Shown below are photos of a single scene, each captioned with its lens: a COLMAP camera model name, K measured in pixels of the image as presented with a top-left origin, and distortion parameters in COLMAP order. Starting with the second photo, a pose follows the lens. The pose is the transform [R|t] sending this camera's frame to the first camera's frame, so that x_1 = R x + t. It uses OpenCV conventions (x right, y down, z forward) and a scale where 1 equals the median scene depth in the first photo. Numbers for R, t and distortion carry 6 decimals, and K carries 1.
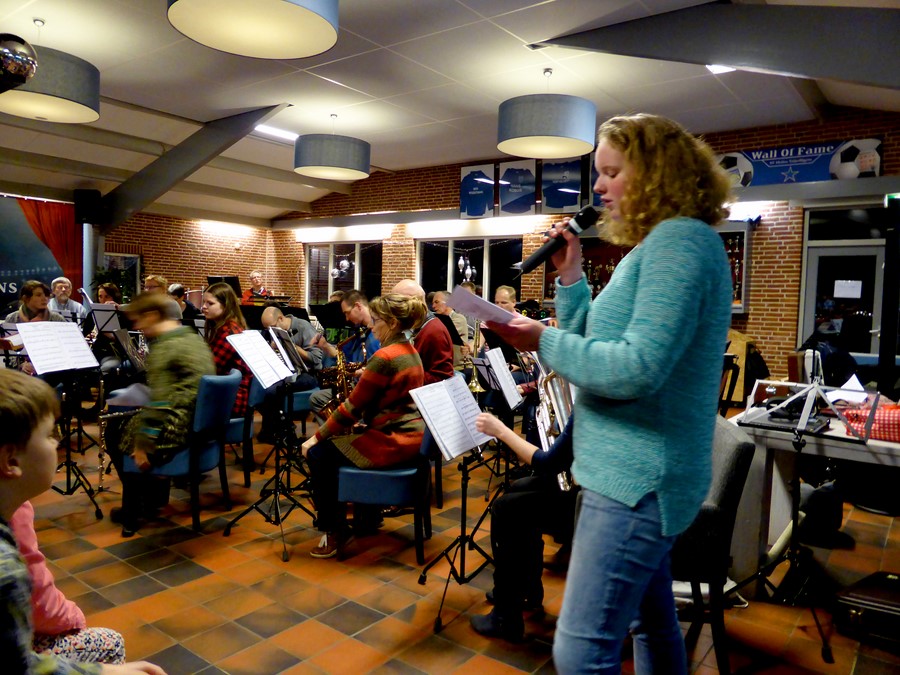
lens RADIAL K [[671.8, 0, 447.4], [0, 671.8, 336.0], [0, 0, 1]] dist [-0.030223, 0.007217]
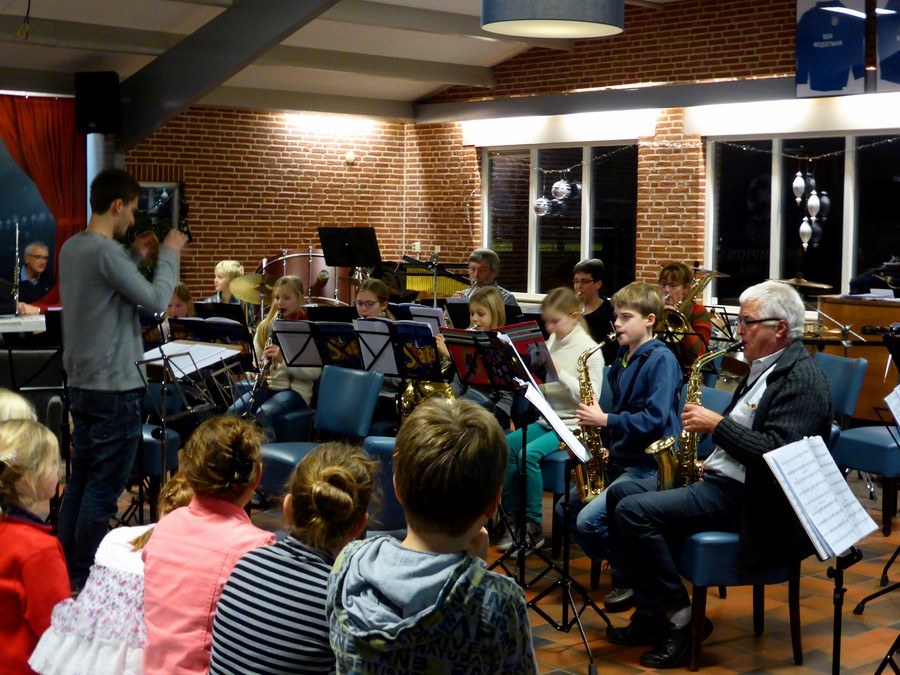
lens RADIAL K [[1464.0, 0, 455.3], [0, 1464.0, 359.2], [0, 0, 1]] dist [-0.104711, 0.000000]
pose [[0.979668, -0.004286, -0.200582, -0.012448], [0.009926, 0.999583, 0.027122, -0.010277], [0.200382, -0.028562, 0.979301, -0.099674]]
